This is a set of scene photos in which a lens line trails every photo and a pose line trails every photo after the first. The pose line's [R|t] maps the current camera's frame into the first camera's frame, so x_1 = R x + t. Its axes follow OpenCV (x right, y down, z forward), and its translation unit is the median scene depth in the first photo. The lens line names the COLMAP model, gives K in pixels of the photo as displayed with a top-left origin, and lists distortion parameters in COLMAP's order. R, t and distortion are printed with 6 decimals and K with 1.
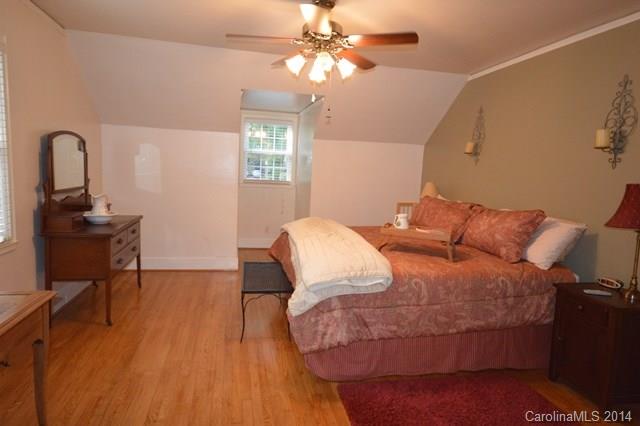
lens RADIAL K [[391.0, 0, 317.3], [0, 391.0, 215.2], [0, 0, 1]] dist [0.020515, 0.002083]
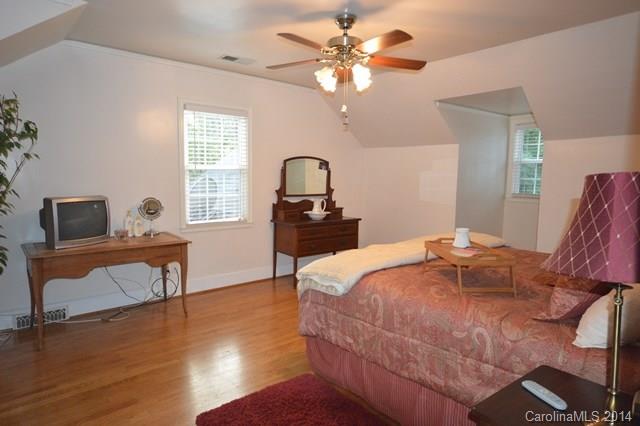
lens RADIAL K [[391.0, 0, 318.1], [0, 391.0, 210.1], [0, 0, 1]] dist [0.020515, 0.002083]
pose [[0.474183, 0.042202, -0.879414, 0.930998], [-0.099094, 0.995062, -0.005680, -0.006118], [0.874832, 0.089837, 0.476023, 0.449134]]
